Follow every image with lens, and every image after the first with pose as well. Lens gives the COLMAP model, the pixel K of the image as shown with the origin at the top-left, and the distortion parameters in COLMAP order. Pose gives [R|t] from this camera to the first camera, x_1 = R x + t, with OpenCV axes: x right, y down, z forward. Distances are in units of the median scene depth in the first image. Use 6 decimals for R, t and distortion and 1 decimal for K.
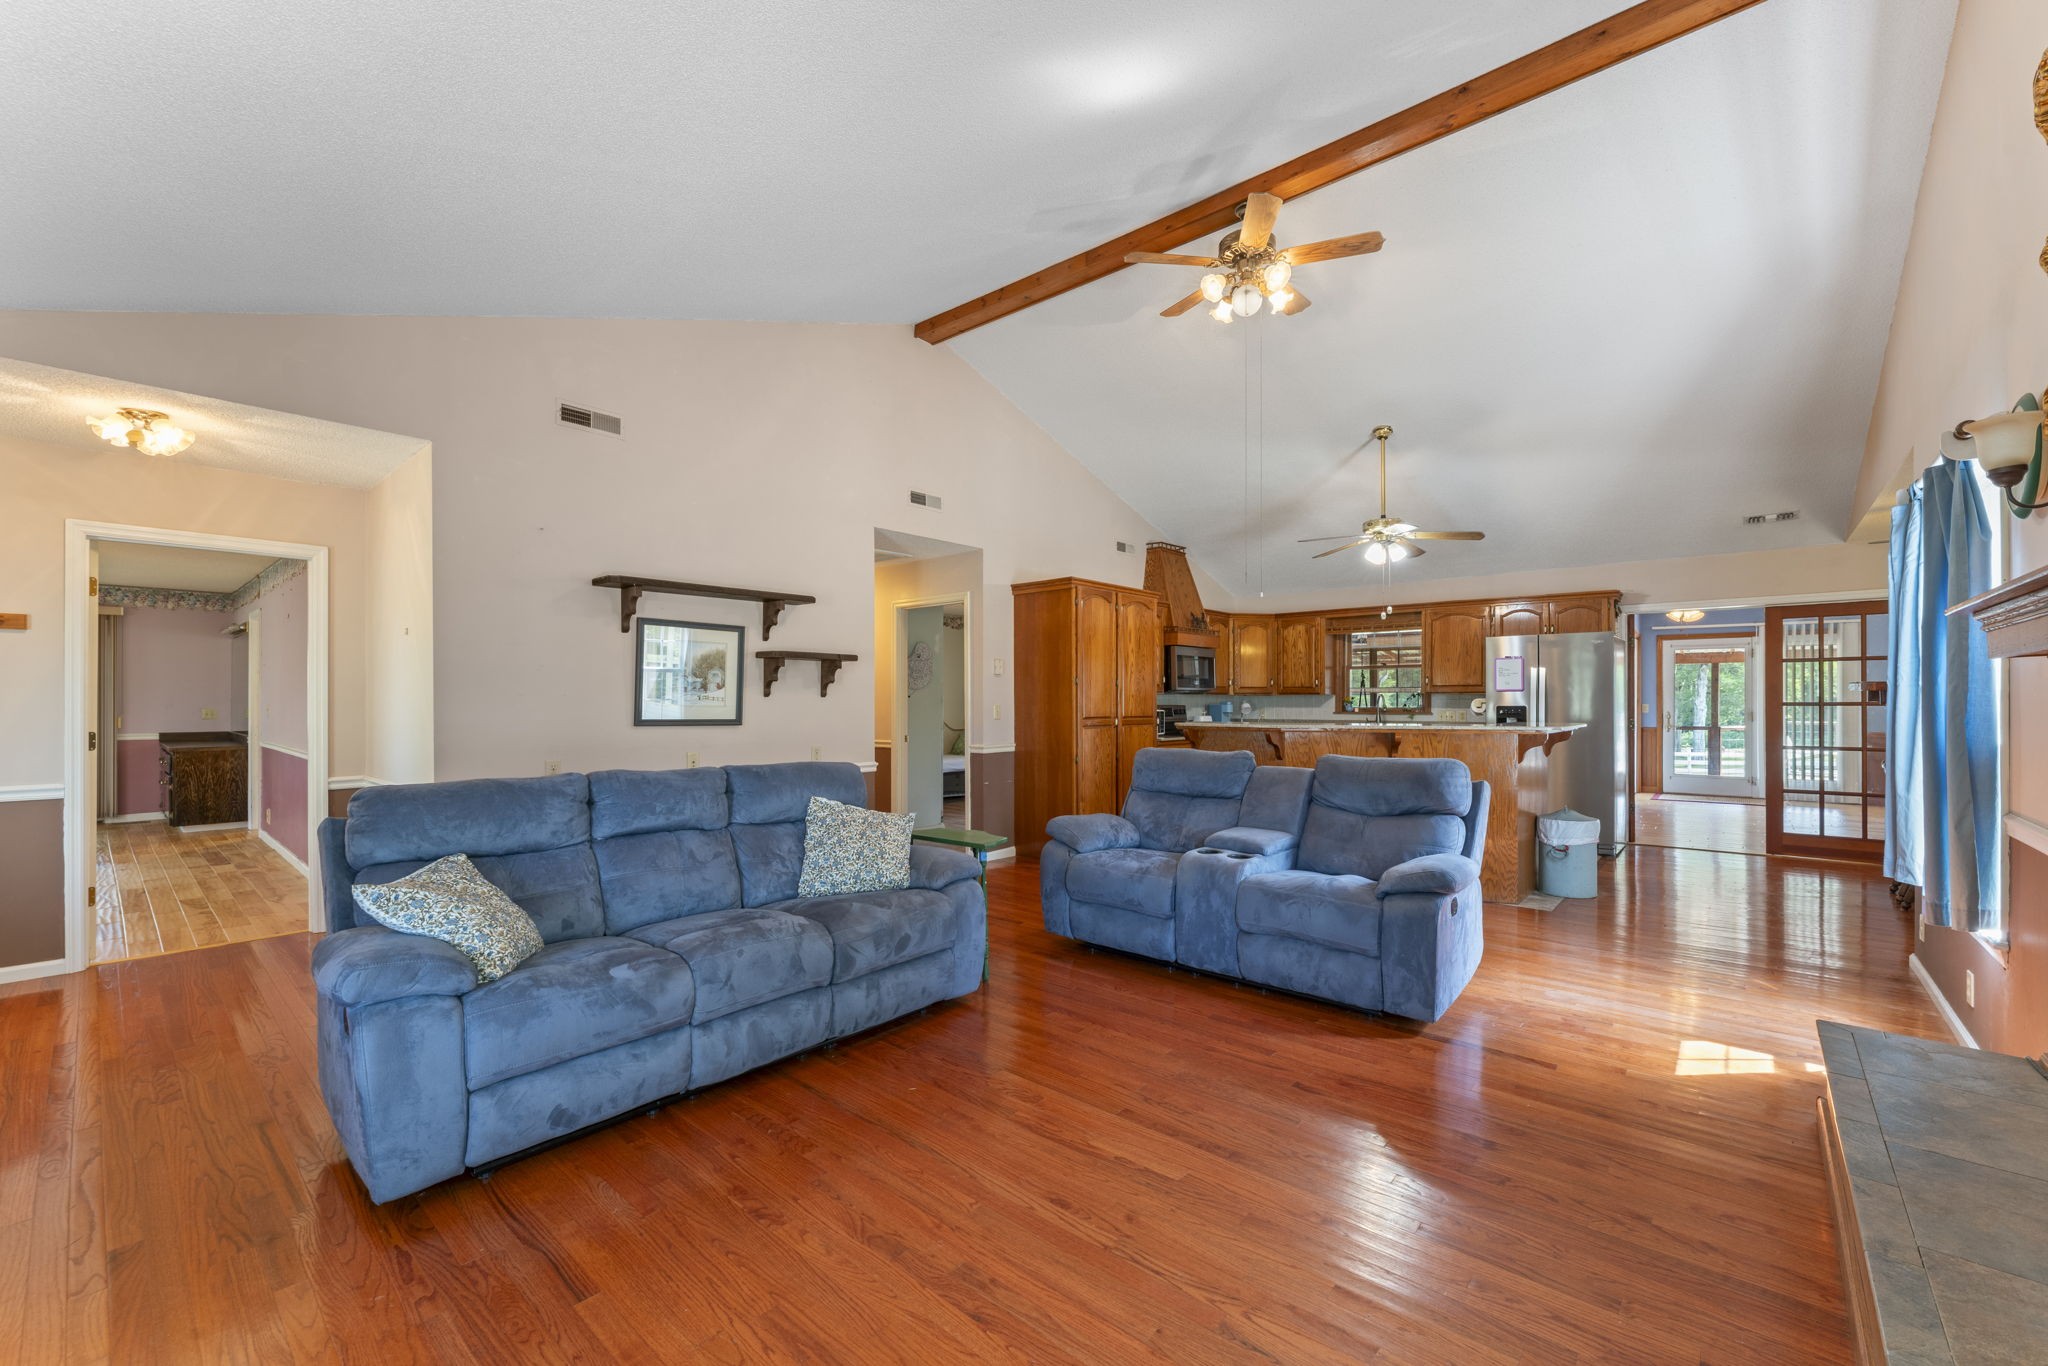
lens RADIAL K [[834.6, 0, 1017.6], [0, 834.6, 702.7], [0, 0, 1]] dist [0.001080, 0.000225]
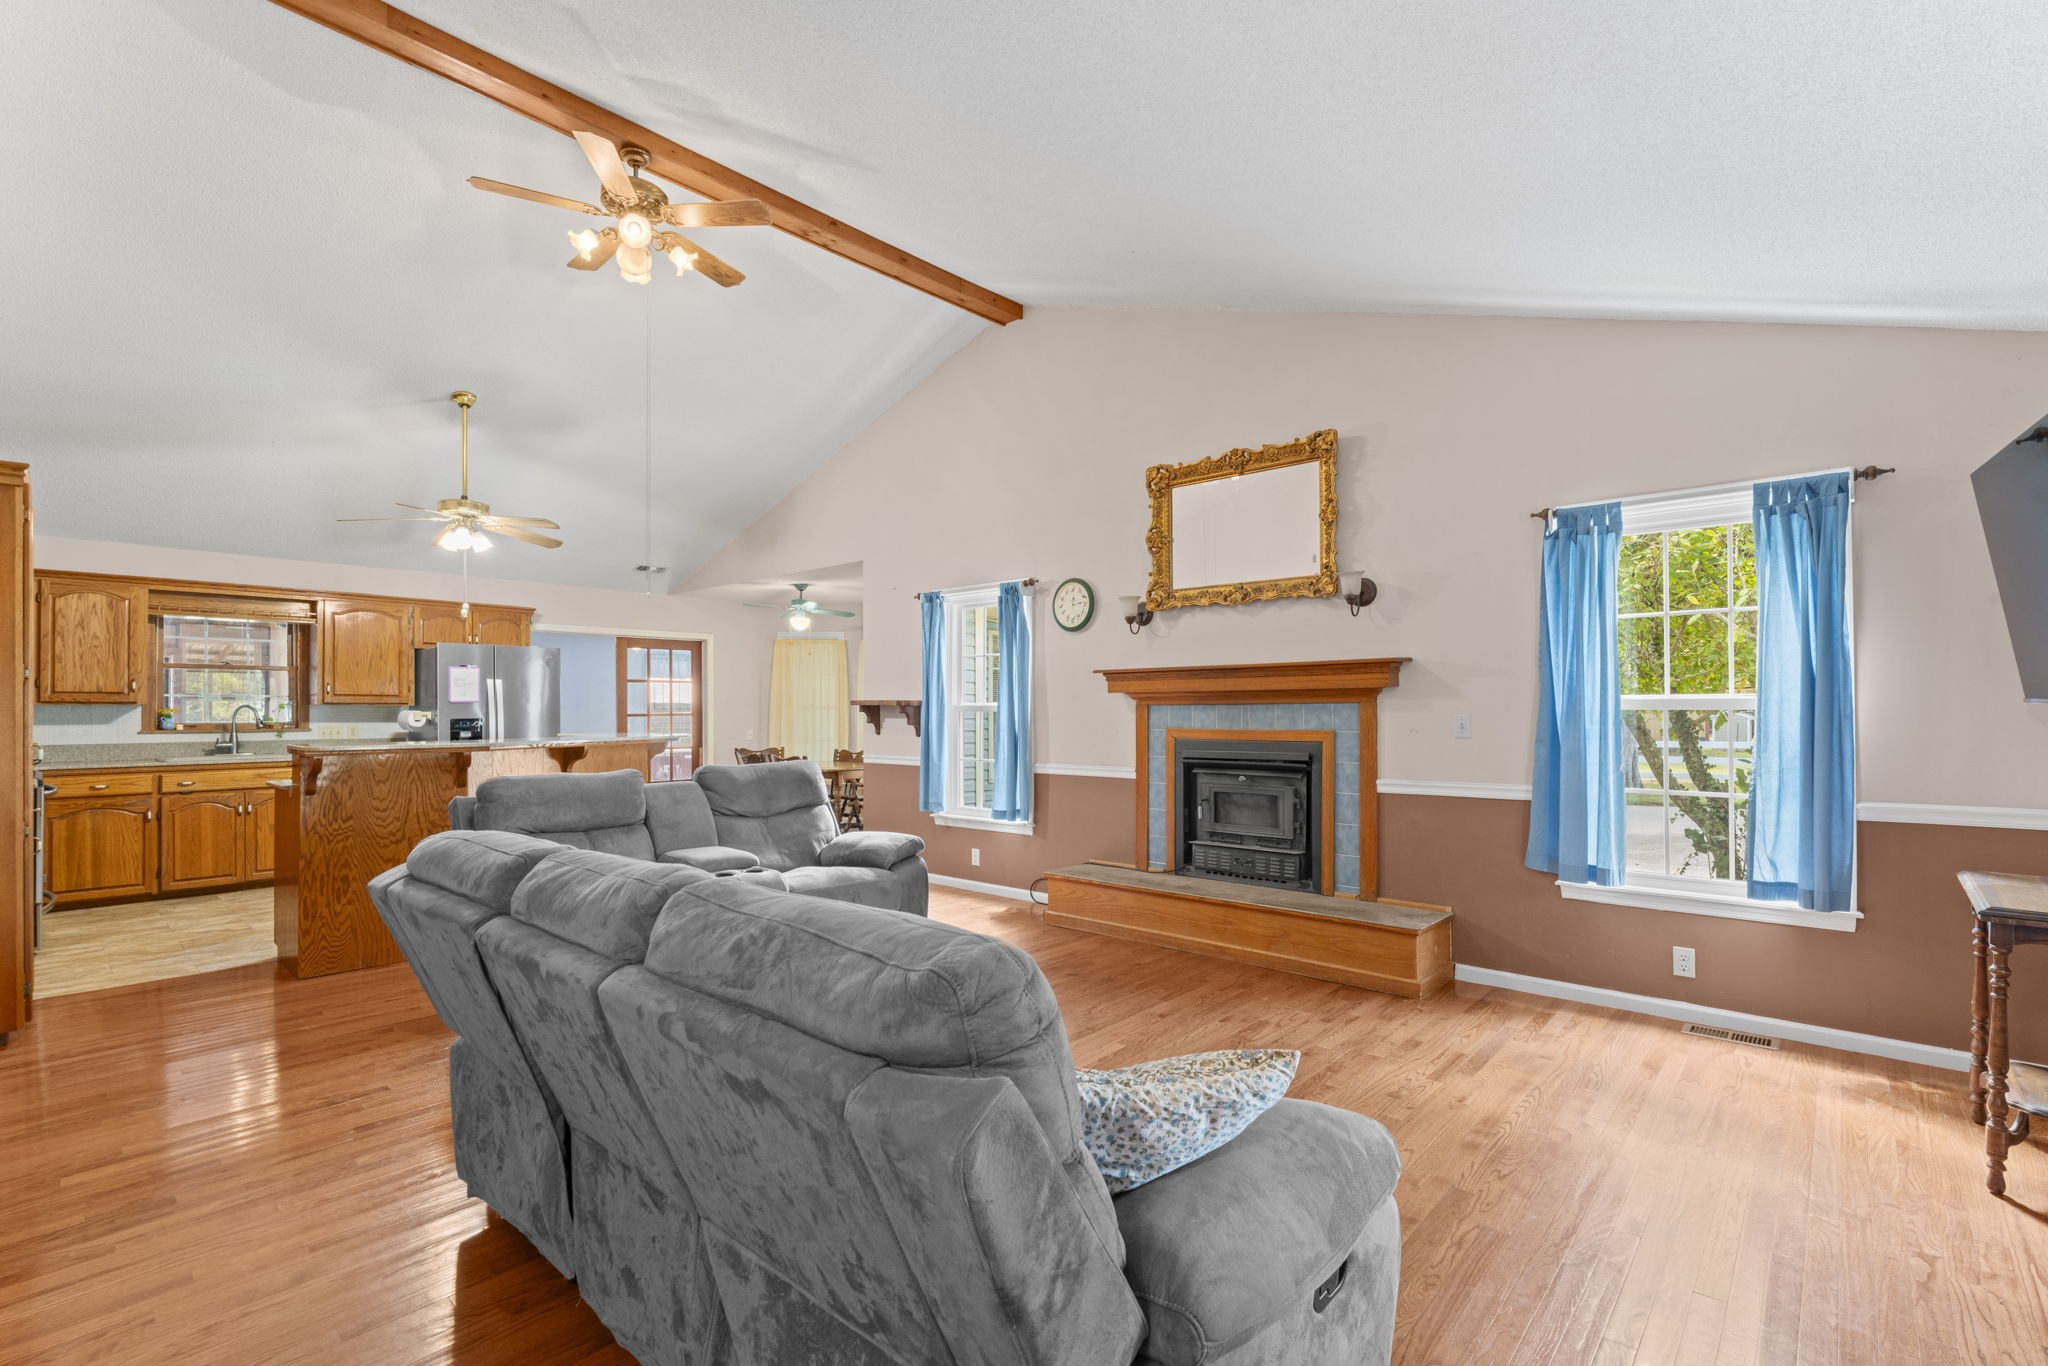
lens RADIAL K [[908.6, 0, 1016.3], [0, 908.6, 702.2], [0, 0, 1]] dist [-0.001393, 0.000043]
pose [[0.006867, 0.012638, 0.999897, -0.496880], [0.005845, 0.999903, -0.012678, 0.001905], [-0.999959, 0.005932, 0.006792, 0.436460]]
